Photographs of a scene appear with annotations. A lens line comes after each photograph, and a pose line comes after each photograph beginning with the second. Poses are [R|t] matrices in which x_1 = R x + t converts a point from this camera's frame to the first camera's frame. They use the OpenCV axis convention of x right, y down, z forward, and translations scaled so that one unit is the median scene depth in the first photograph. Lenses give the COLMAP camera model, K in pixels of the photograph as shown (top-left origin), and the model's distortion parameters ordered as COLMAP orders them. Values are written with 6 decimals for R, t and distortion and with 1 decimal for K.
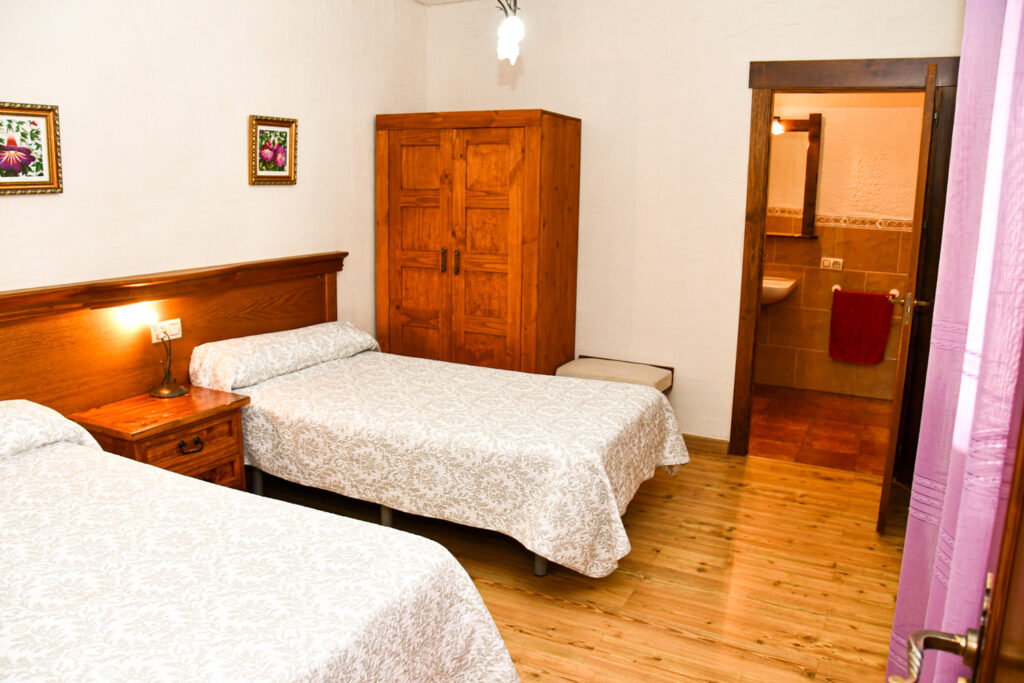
lens RADIAL K [[792.8, 0, 512.0], [0, 792.8, 341.5], [0, 0, 1]] dist [-0.182051, 0.134126]
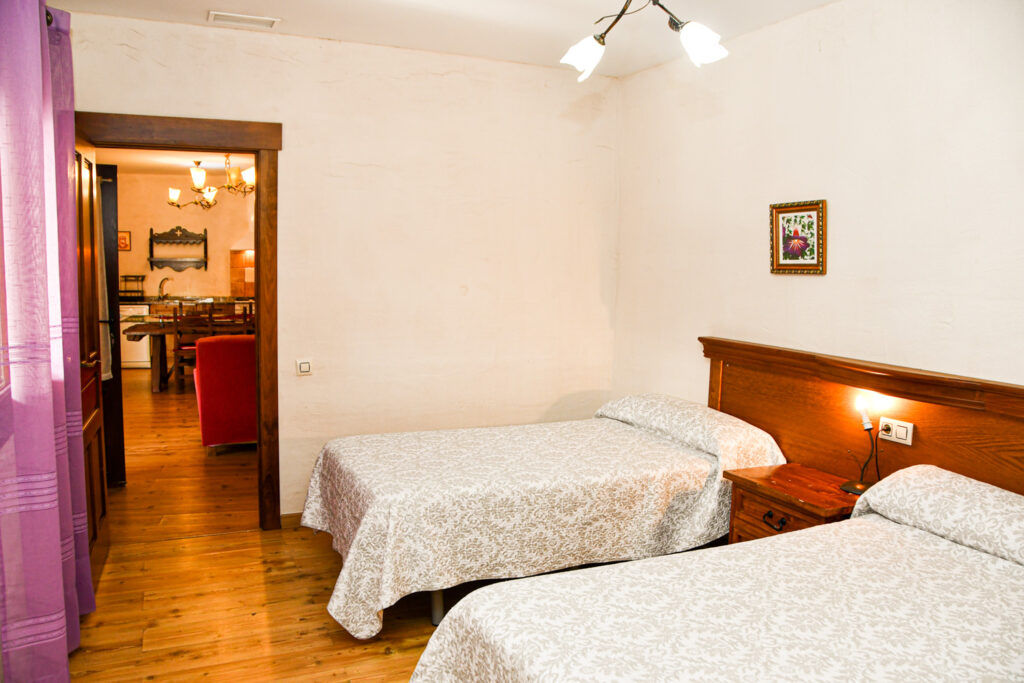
lens RADIAL K [[792.8, 0, 512.0], [0, 792.8, 341.5], [0, 0, 1]] dist [-0.182051, 0.134126]
pose [[-0.614363, 0.084967, -0.784435, 0.646737], [-0.158197, 0.960733, 0.227962, -0.302764], [0.773002, 0.264146, -0.576797, 1.387571]]
